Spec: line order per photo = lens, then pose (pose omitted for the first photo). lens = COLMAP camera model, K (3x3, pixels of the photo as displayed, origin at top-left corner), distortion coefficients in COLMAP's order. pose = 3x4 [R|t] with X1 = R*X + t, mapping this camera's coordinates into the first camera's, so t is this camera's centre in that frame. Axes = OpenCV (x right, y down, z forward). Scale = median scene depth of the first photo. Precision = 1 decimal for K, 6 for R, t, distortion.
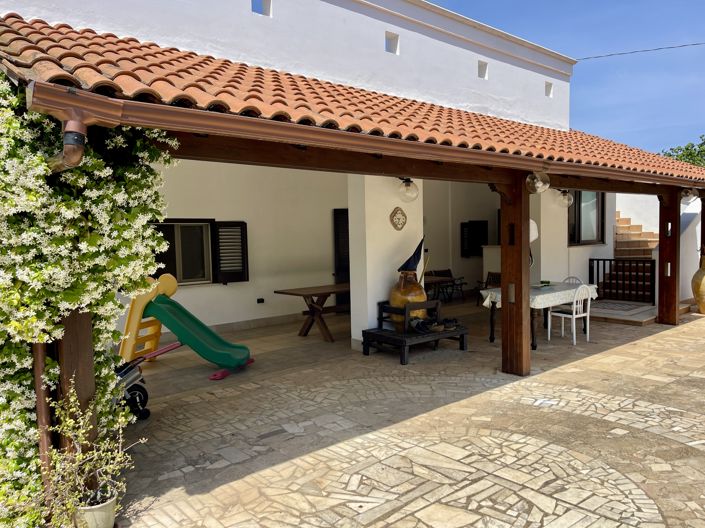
lens RADIAL K [[537.5, 0, 353.8], [0, 537.5, 268.6], [0, 0, 1]] dist [0.035096, 0.009504]
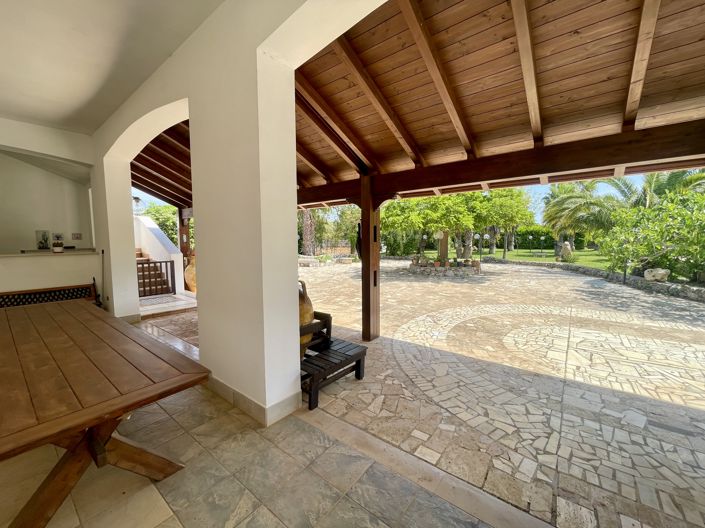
lens RADIAL K [[288.3, 0, 352.1], [0, 288.3, 262.9], [0, 0, 1]] dist [0.010066, -0.002202]
pose [[-0.200201, -0.055197, 0.978199, -0.496250], [0.073132, 0.994785, 0.071100, -0.061085], [-0.977022, 0.085772, -0.195120, 1.528447]]
